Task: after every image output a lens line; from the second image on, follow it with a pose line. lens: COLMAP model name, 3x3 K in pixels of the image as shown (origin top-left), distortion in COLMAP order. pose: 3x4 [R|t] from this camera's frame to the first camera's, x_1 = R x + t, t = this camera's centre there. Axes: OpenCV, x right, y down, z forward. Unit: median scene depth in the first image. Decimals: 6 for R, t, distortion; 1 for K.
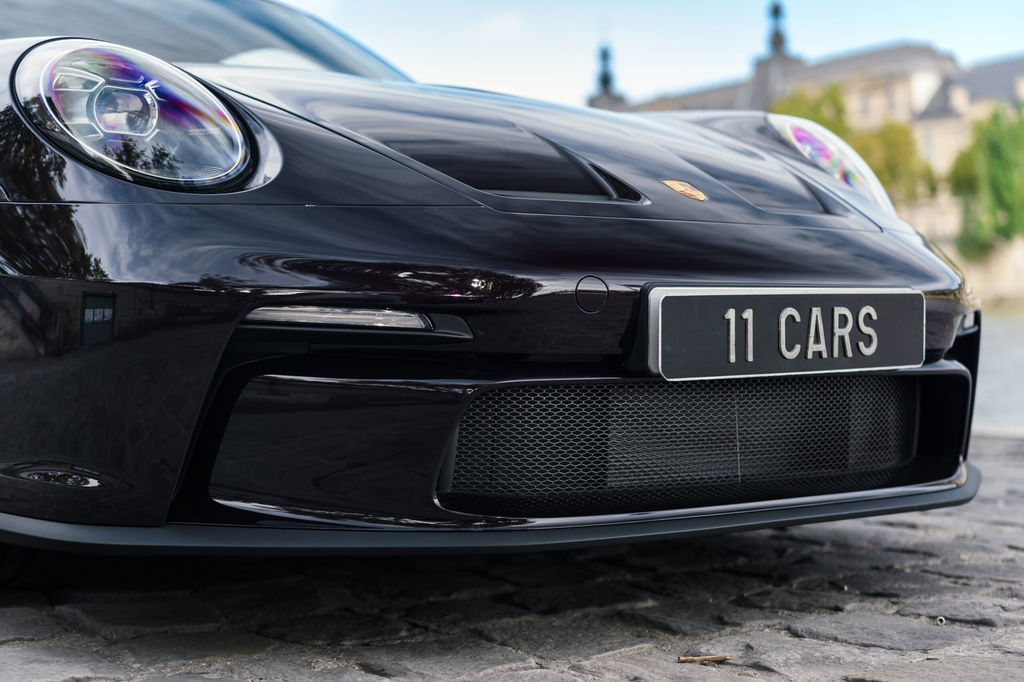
lens RADIAL K [[1598.1, 0, 512.0], [0, 1598.1, 341.0], [0, 0, 1]] dist [-0.023838, -0.082474]
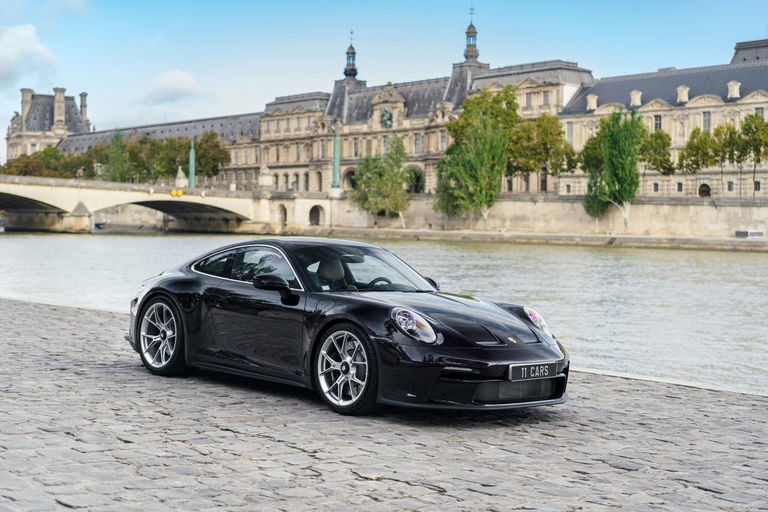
lens RADIAL K [[1160.7, 0, 384.0], [0, 1160.7, 256.0], [0, 0, 1]] dist [-0.022981, -0.082153]
pose [[0.993809, 0.045613, 0.101306, -0.717718], [-0.046273, 0.998920, 0.004179, -0.376673], [-0.101006, -0.008841, 0.994847, -2.763319]]
